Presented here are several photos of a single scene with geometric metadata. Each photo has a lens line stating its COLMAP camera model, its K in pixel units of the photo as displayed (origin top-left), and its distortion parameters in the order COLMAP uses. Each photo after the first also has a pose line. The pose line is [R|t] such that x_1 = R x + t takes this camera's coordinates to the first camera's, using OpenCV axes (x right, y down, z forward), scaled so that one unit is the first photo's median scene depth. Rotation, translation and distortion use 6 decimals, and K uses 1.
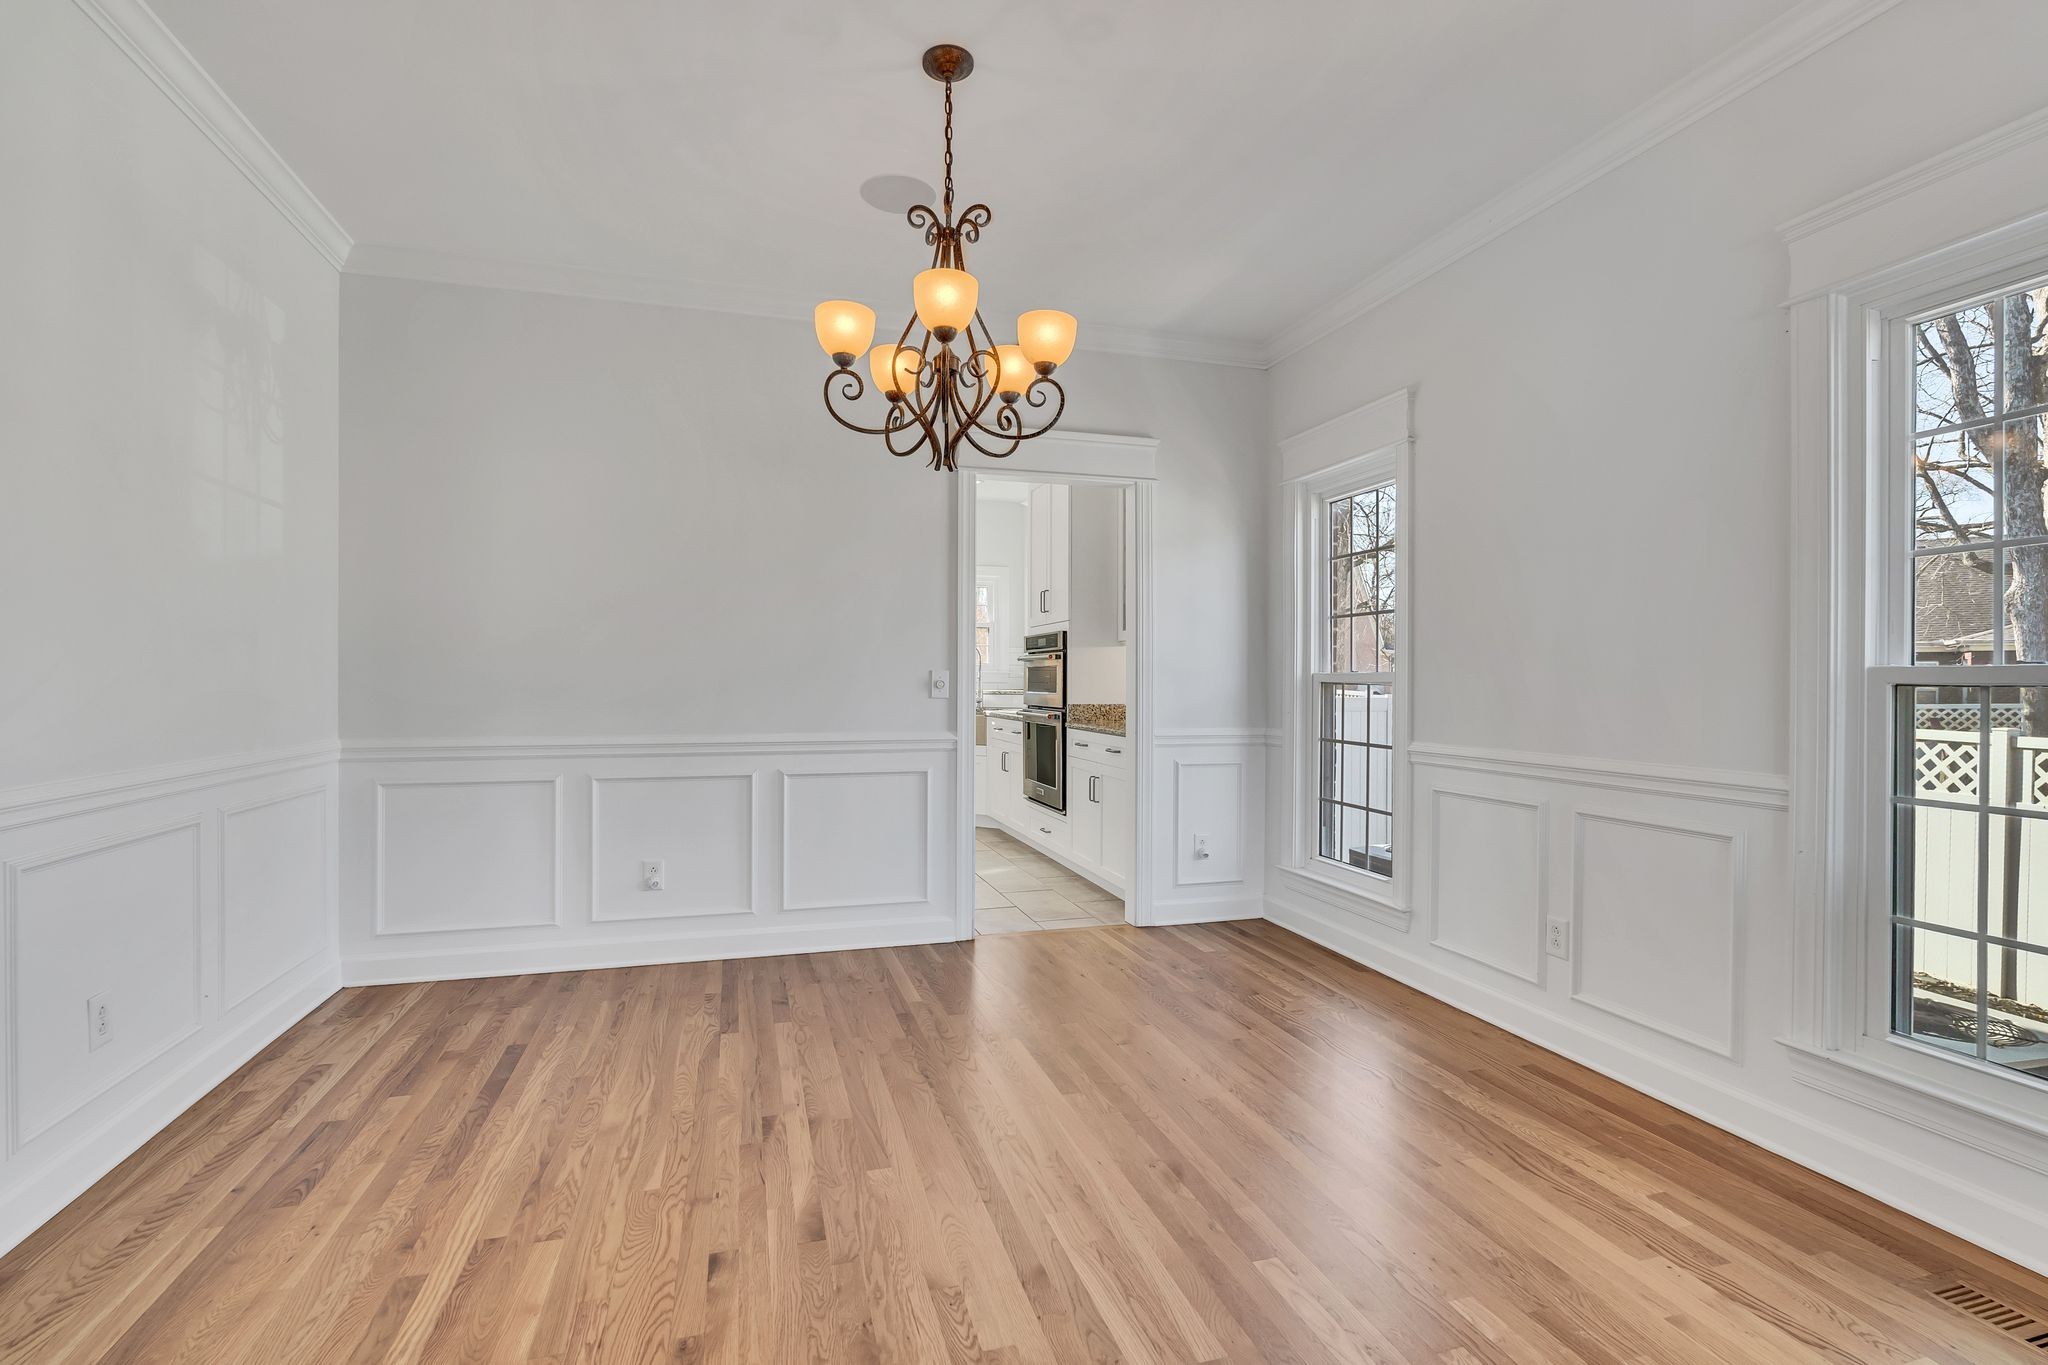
lens RADIAL K [[917.6, 0, 987.8], [0, 917.6, 684.0], [0, 0, 1]] dist [-0.001928, -0.000023]
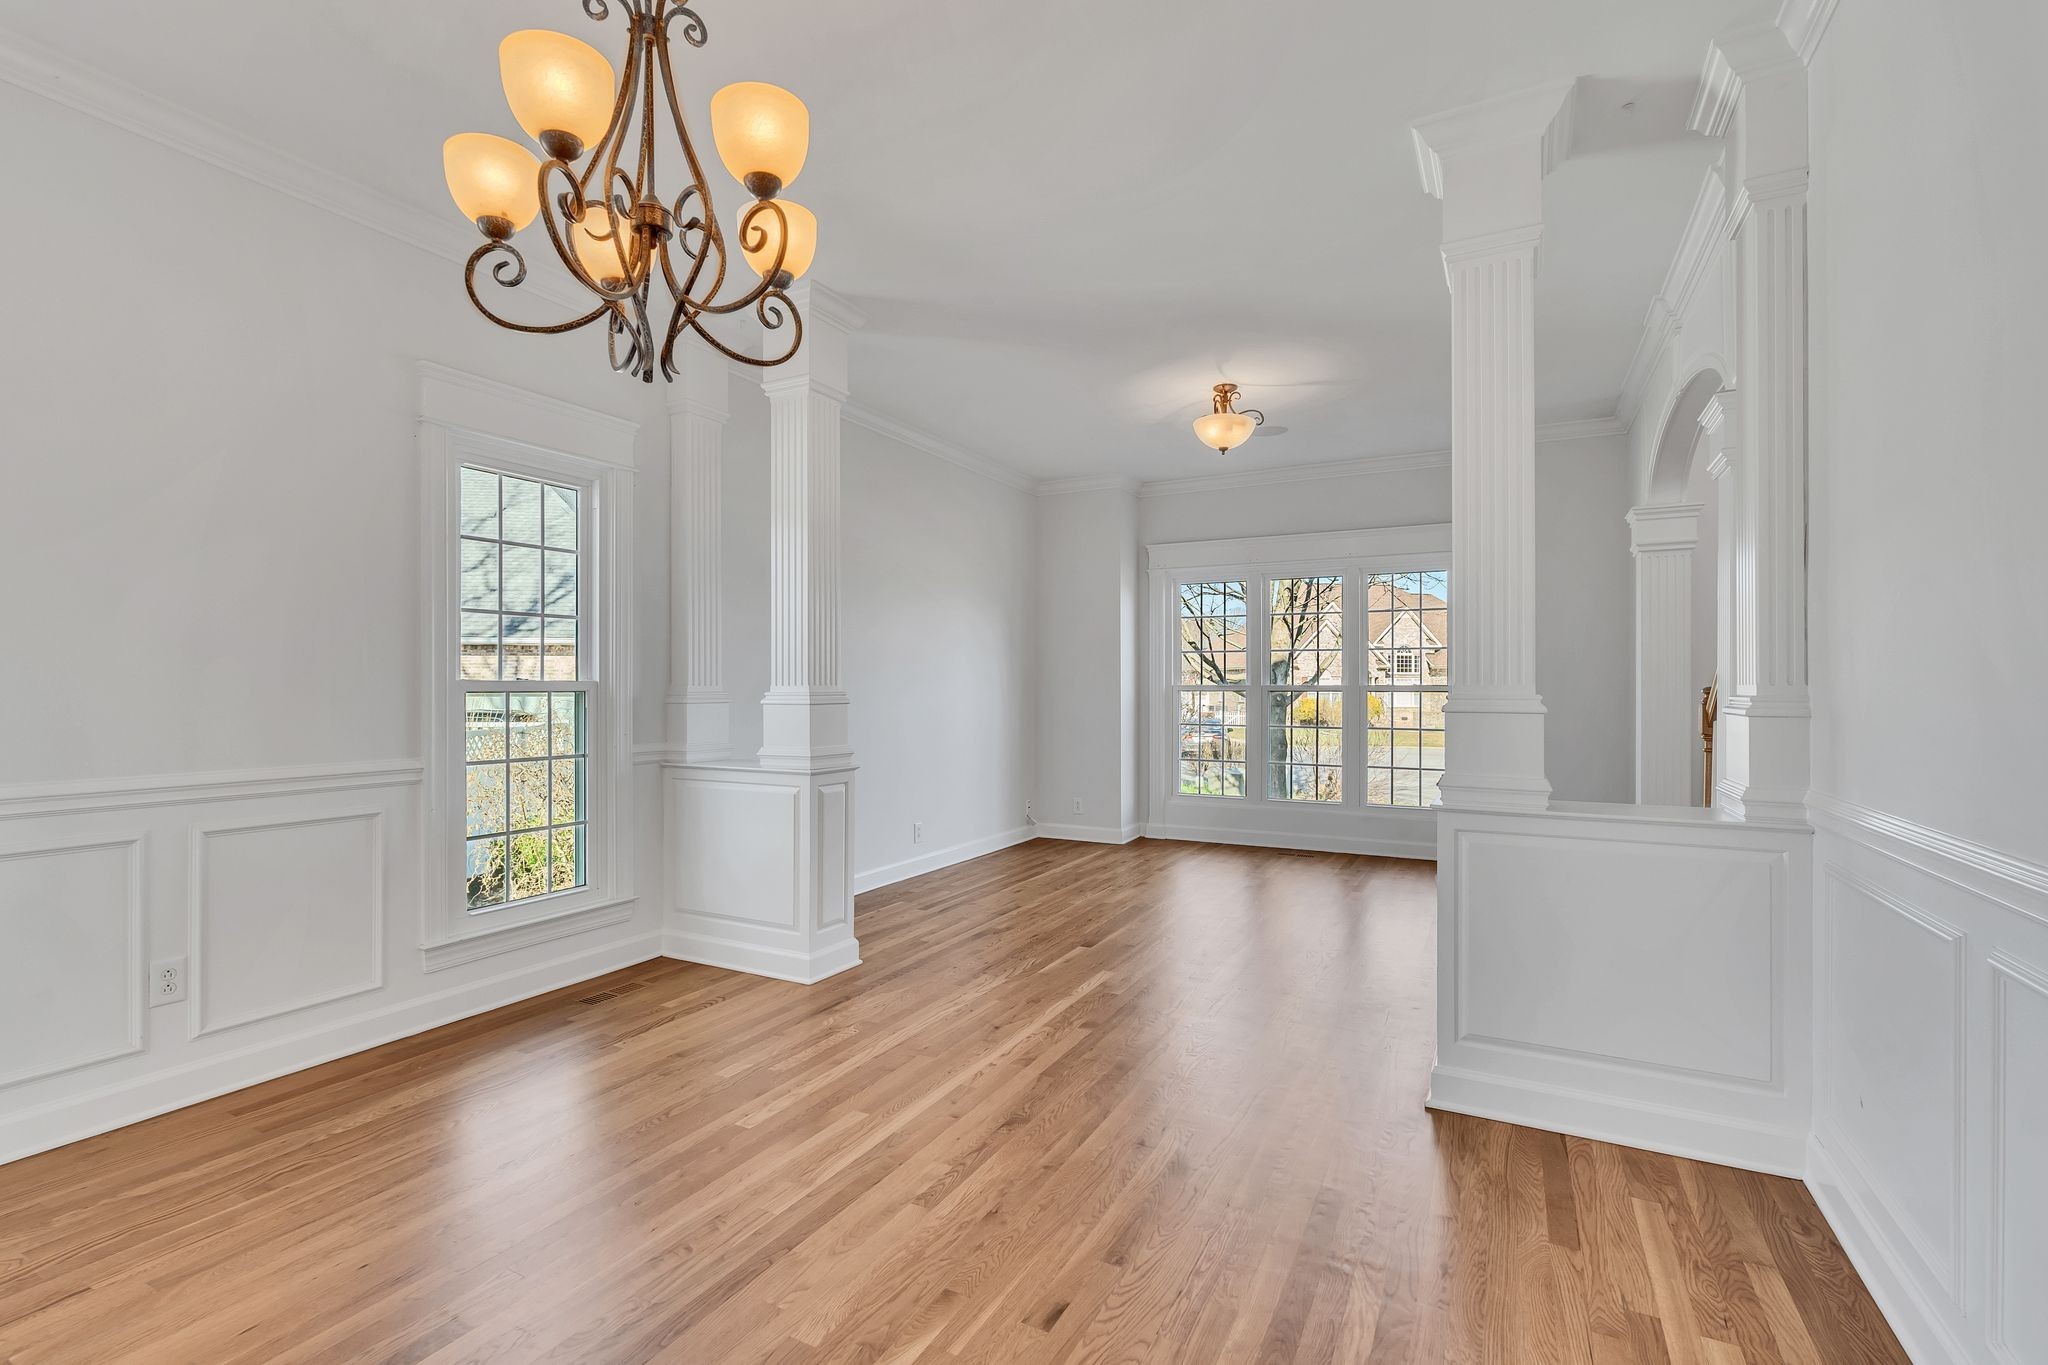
lens RADIAL K [[894.8, 0, 1036.9], [0, 894.8, 681.6], [0, 0, 1]] dist [-0.000557, -0.000093]
pose [[-0.732983, -0.000142, 0.680247, -0.758643], [-0.000946, 0.999999, -0.000810, -0.015418], [-0.680246, -0.001237, -0.732982, 1.403702]]
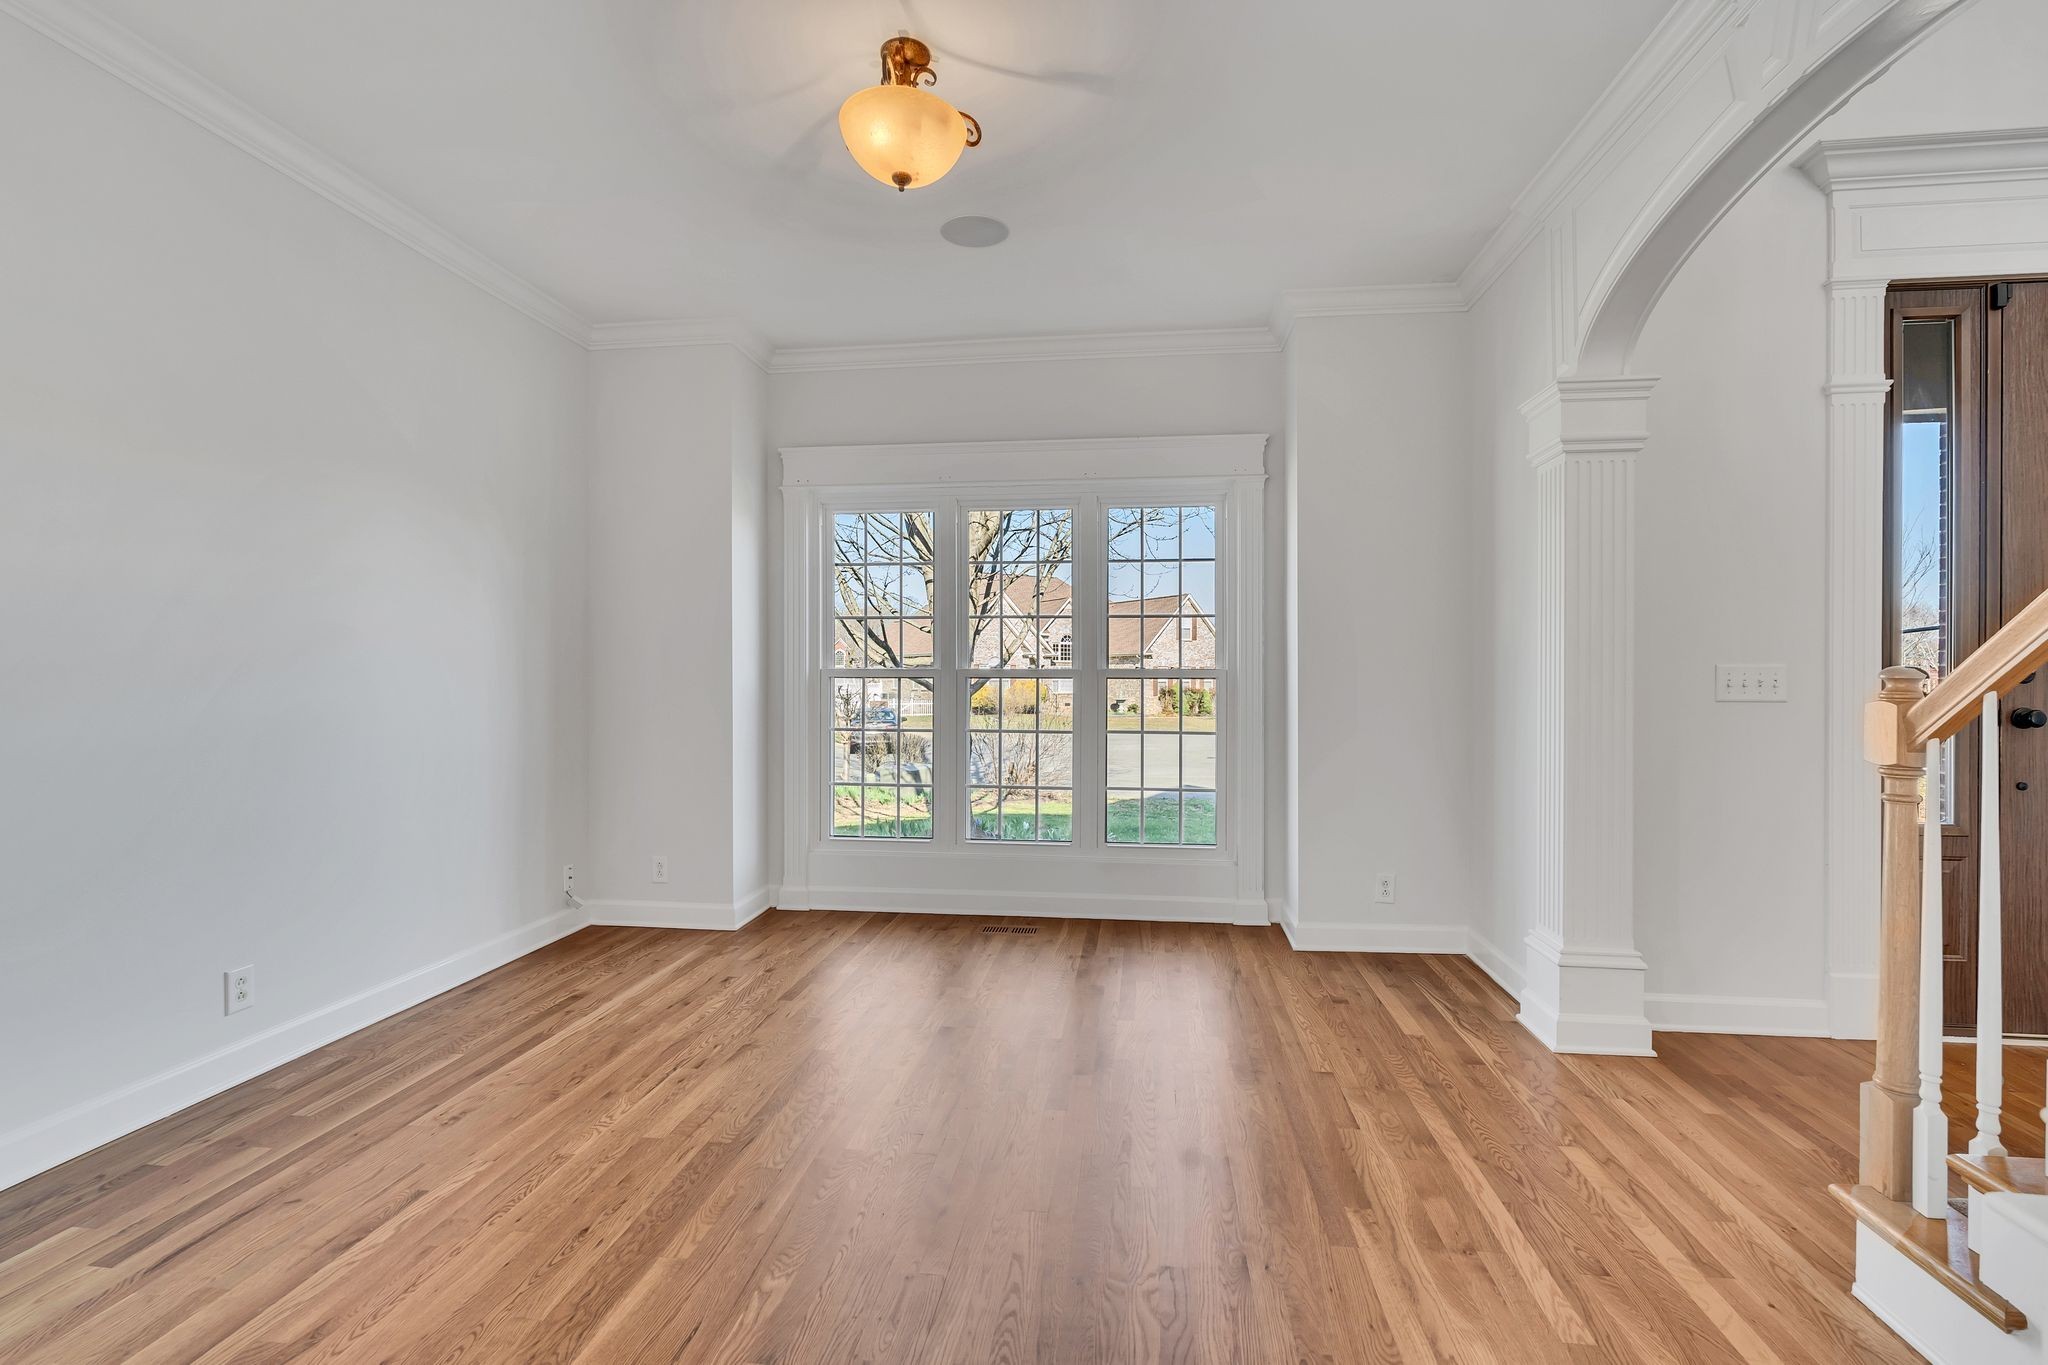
lens RADIAL K [[894.8, 0, 1036.9], [0, 894.8, 681.6], [0, 0, 1]] dist [-0.000557, -0.000093]
pose [[-0.925691, -0.007055, 0.378215, -0.158375], [-0.001885, 0.999900, 0.014037, -0.004984], [-0.378276, 0.012281, -0.925611, 0.417455]]
